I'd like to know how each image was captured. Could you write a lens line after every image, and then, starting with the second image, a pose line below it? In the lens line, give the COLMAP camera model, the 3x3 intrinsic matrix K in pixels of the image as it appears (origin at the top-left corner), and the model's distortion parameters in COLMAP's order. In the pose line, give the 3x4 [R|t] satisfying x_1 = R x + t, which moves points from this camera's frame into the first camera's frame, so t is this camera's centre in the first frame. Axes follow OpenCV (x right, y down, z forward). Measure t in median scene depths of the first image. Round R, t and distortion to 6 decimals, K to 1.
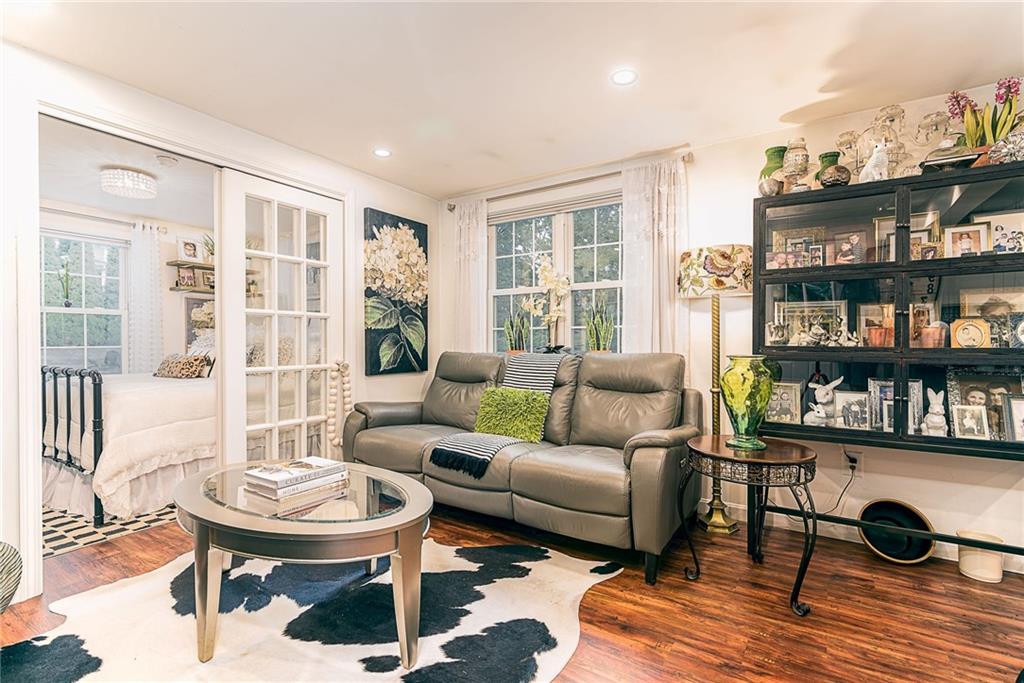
lens RADIAL K [[476.6, 0, 511.4], [0, 476.6, 341.4], [0, 0, 1]] dist [0.010772, -0.001092]
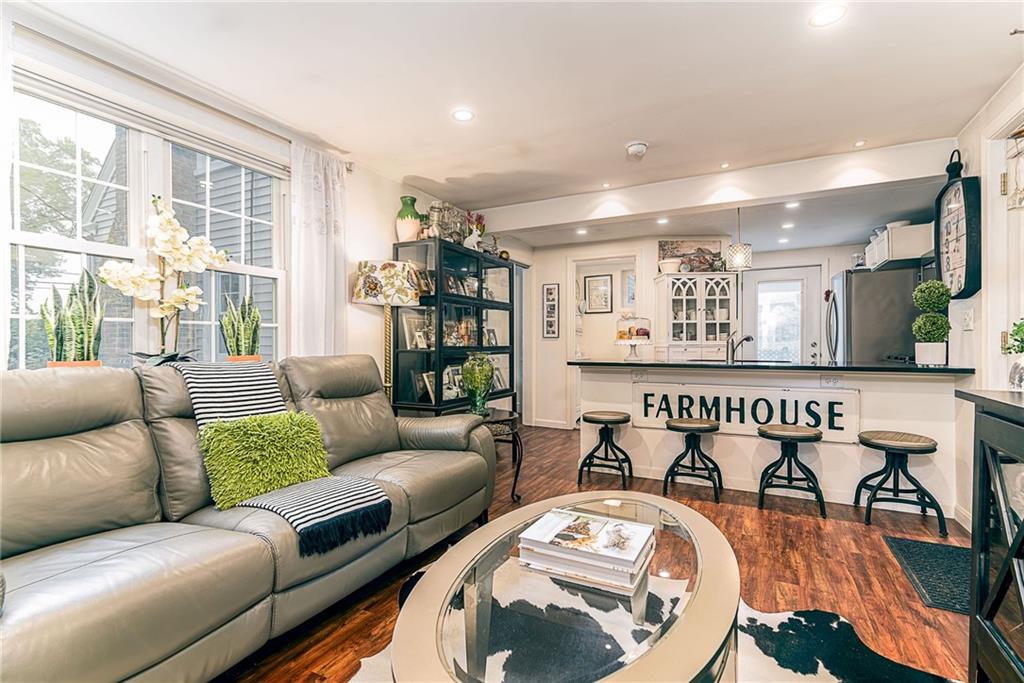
lens RADIAL K [[476.6, 0, 517.7], [0, 476.6, 348.1], [0, 0, 1]] dist [0.010772, -0.001092]
pose [[-0.104841, -0.004268, 0.994480, -0.586815], [0.009838, 0.999937, 0.005328, 0.006574], [-0.994440, 0.010342, -0.104792, 0.628655]]
